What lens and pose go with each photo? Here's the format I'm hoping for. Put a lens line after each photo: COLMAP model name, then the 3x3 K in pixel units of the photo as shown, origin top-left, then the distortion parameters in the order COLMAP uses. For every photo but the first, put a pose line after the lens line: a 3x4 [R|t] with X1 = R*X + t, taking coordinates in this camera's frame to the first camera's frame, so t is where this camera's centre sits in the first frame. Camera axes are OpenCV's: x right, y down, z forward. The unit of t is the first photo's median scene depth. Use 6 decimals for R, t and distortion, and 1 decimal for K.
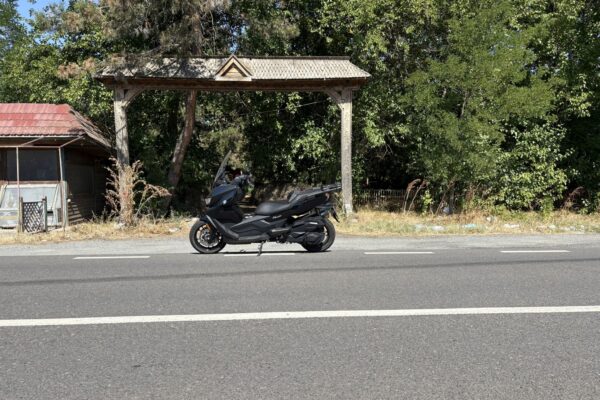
lens RADIAL K [[450.6, 0, 304.3], [0, 450.6, 199.9], [0, 0, 1]] dist [0.038910, -0.043143]
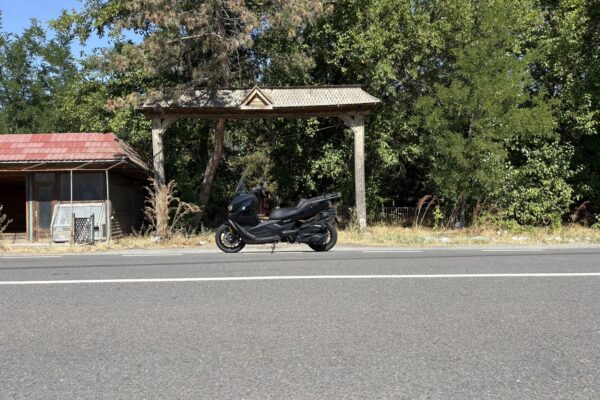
lens RADIAL K [[450.6, 0, 304.3], [0, 450.6, 199.9], [0, 0, 1]] dist [0.038910, -0.043143]
pose [[0.997832, -0.011713, -0.064760, 0.030124], [0.008210, 0.998501, -0.054109, 0.022595], [0.065297, 0.053460, 0.996433, -0.092013]]
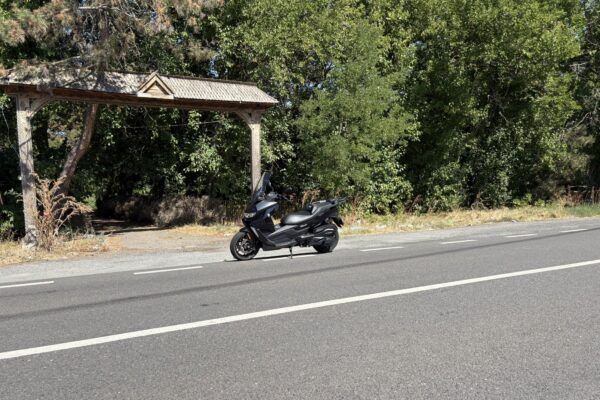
lens RADIAL K [[450.6, 0, 304.3], [0, 450.6, 199.9], [0, 0, 1]] dist [0.038910, -0.043143]
pose [[0.910465, -0.024088, 0.412884, -0.272407], [0.032268, 0.999397, -0.012850, -0.008409], [-0.412325, 0.025022, 0.910693, -0.065605]]
